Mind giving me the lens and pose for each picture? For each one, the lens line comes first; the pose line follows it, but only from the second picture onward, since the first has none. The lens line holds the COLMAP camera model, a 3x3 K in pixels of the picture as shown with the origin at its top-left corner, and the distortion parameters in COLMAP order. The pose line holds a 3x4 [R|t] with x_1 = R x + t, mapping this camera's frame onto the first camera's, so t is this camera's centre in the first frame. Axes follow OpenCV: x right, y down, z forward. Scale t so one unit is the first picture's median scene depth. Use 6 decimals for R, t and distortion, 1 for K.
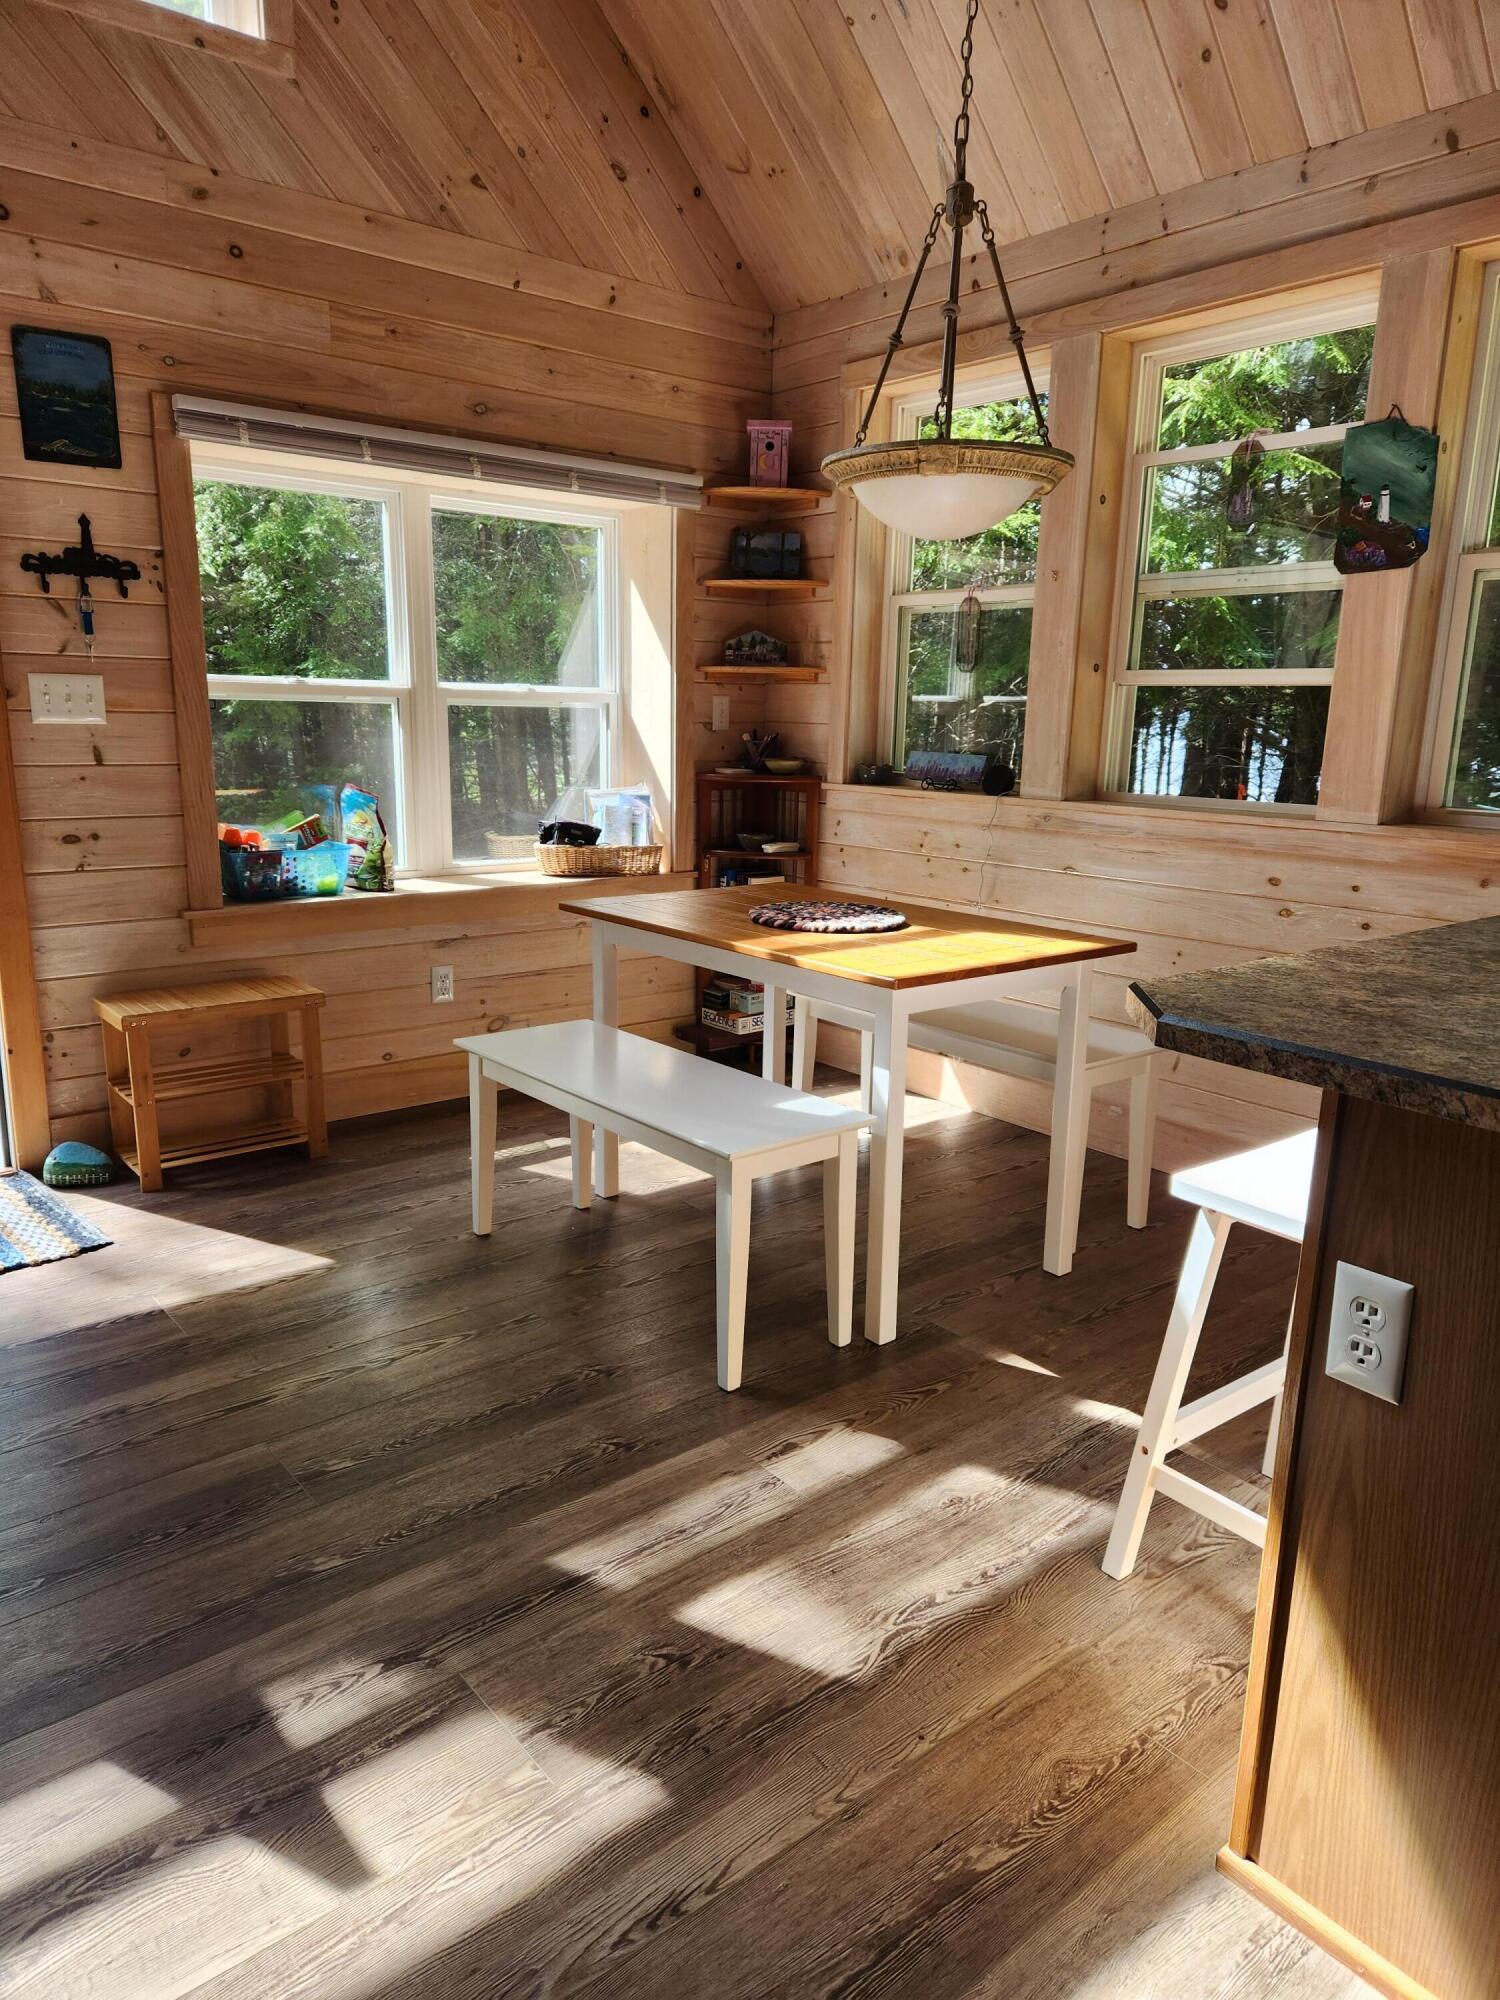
lens RADIAL K [[1343.6, 0, 758.8], [0, 1343.6, 1012.4], [0, 0, 1]] dist [0.060102, -0.046538]
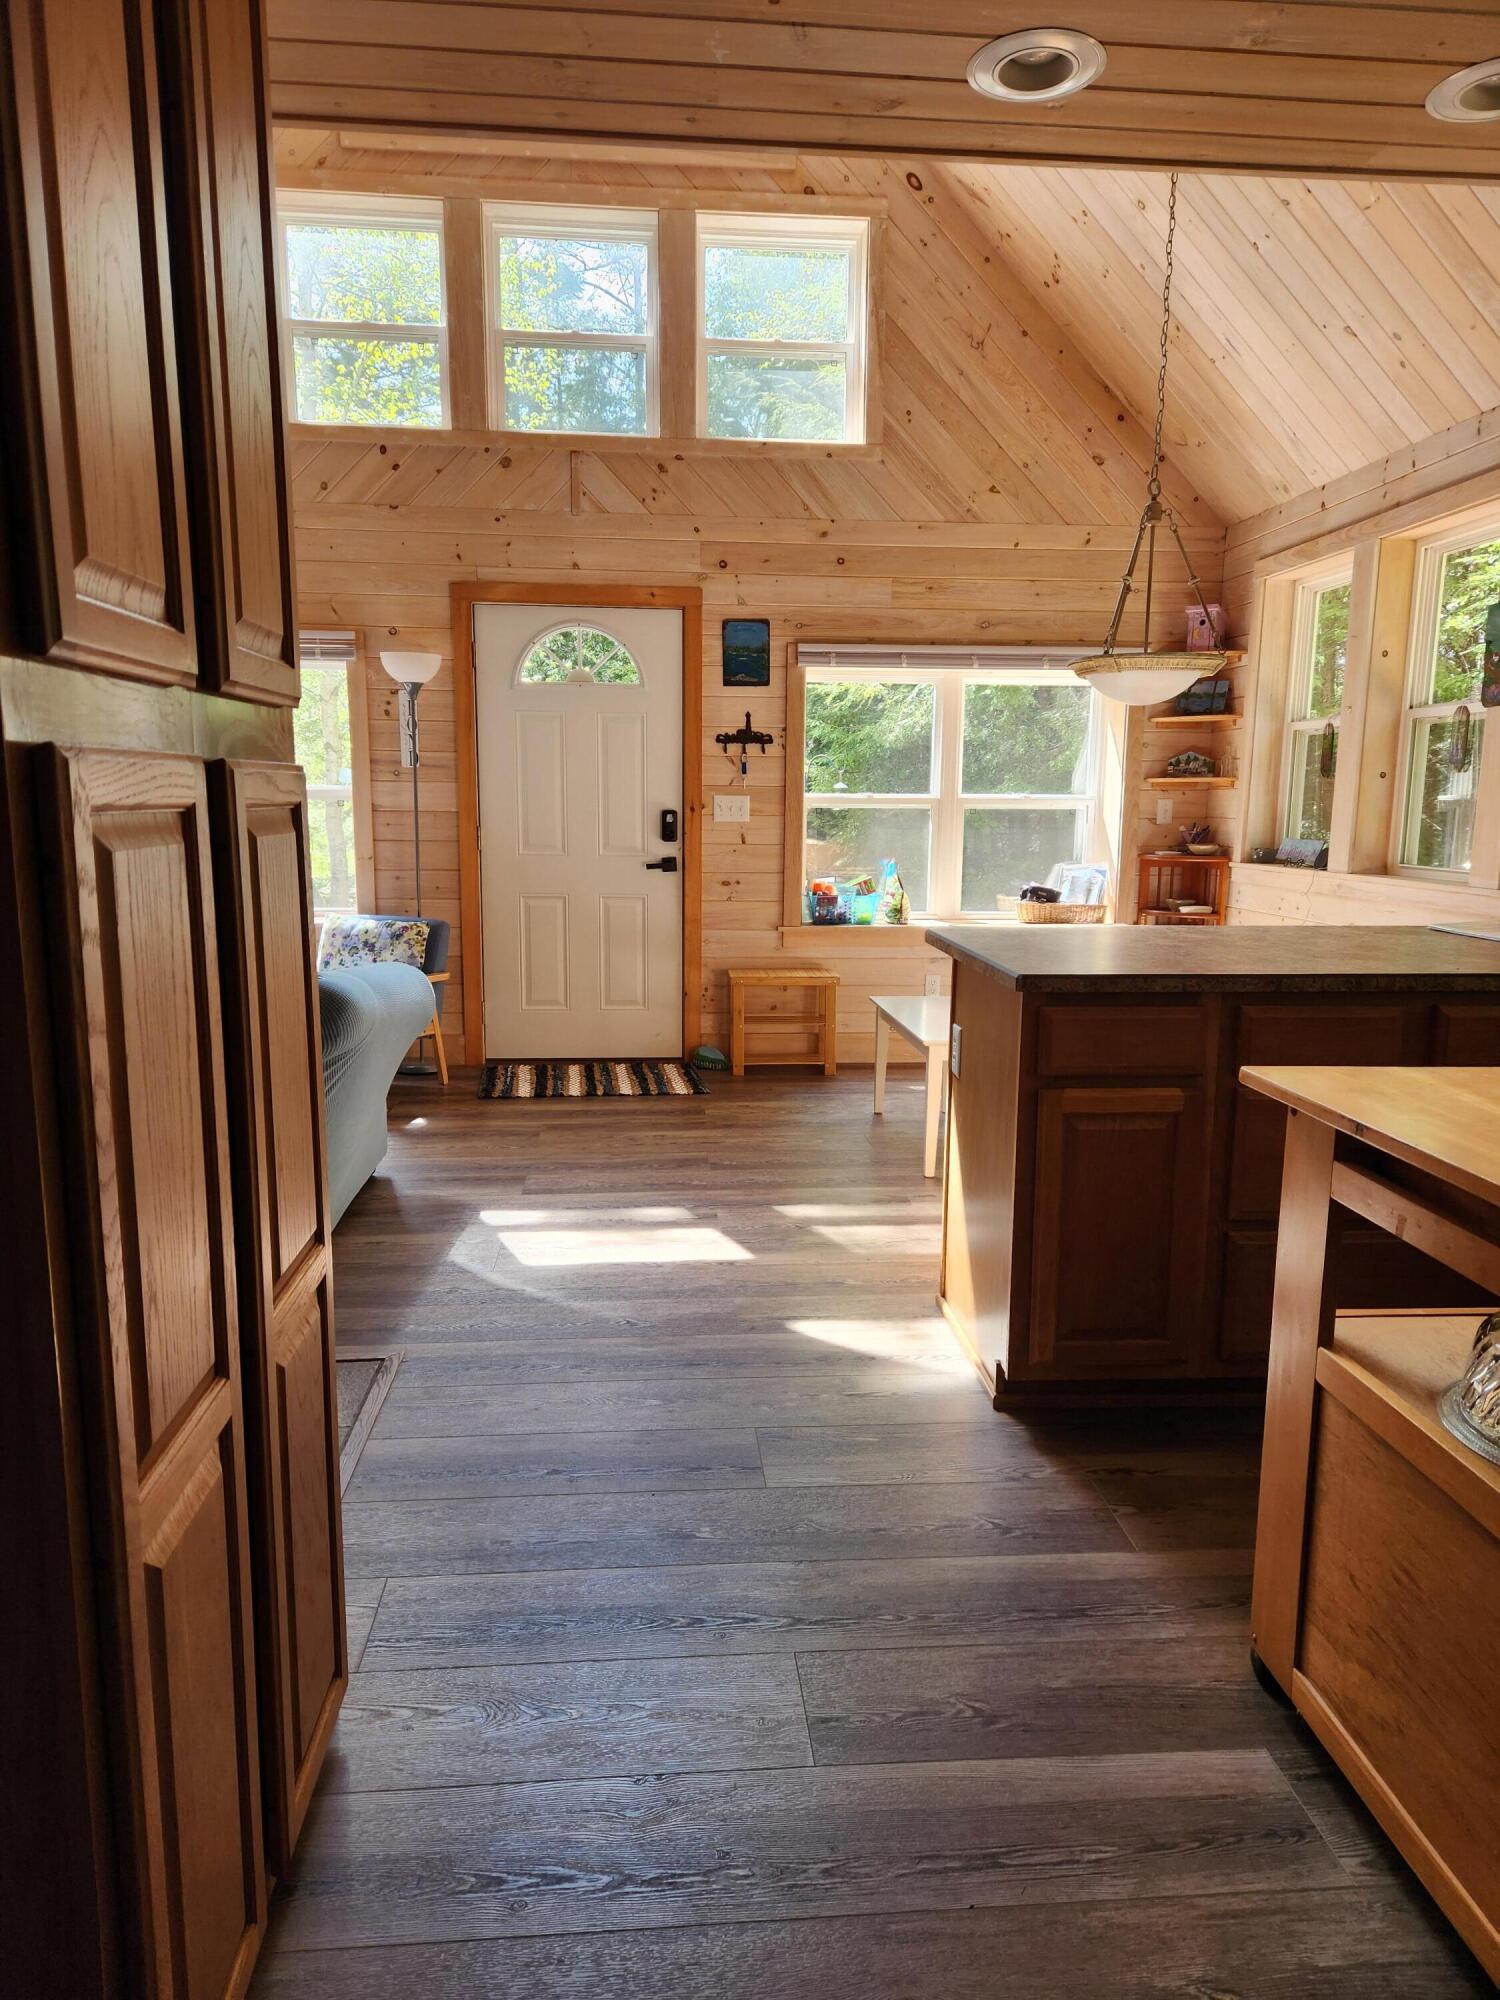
lens RADIAL K [[1343.6, 0, 758.2], [0, 1343.6, 1016.1], [0, 0, 1]] dist [0.060102, -0.046538]
pose [[0.825824, 0.077039, -0.558640, 0.535383], [-0.117443, 0.992399, -0.036757, 0.107485], [0.551562, 0.095964, 0.828595, -0.446698]]
